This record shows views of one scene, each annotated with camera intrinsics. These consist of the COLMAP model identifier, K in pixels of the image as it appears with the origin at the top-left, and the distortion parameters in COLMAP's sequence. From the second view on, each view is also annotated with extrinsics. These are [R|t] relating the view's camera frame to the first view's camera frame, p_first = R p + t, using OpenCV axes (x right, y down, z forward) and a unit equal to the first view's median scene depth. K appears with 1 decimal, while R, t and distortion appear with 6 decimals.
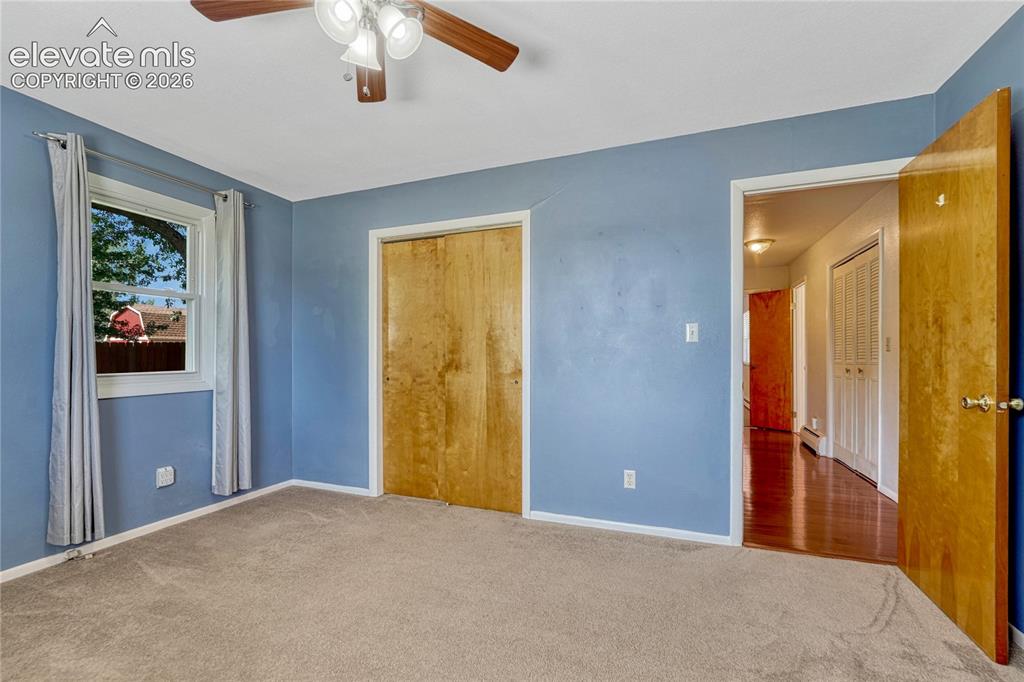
lens RADIAL K [[431.2, 0, 509.8], [0, 431.2, 348.9], [0, 0, 1]] dist [-0.002205, -0.001176]
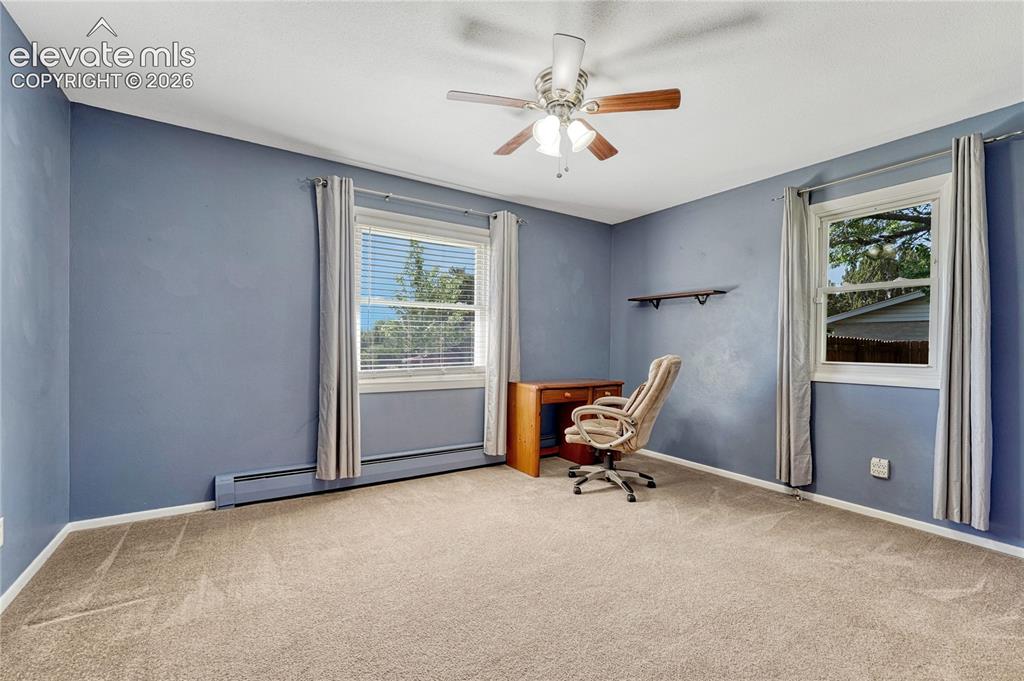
lens RADIAL K [[427.4, 0, 508.6], [0, 427.4, 344.5], [0, 0, 1]] dist [-0.013236, 0.001633]
pose [[-0.575549, -0.007812, -0.817730, 0.500902], [-0.005337, 0.999969, -0.005797, 0.019303], [0.817750, 0.001028, -0.575572, 0.852452]]
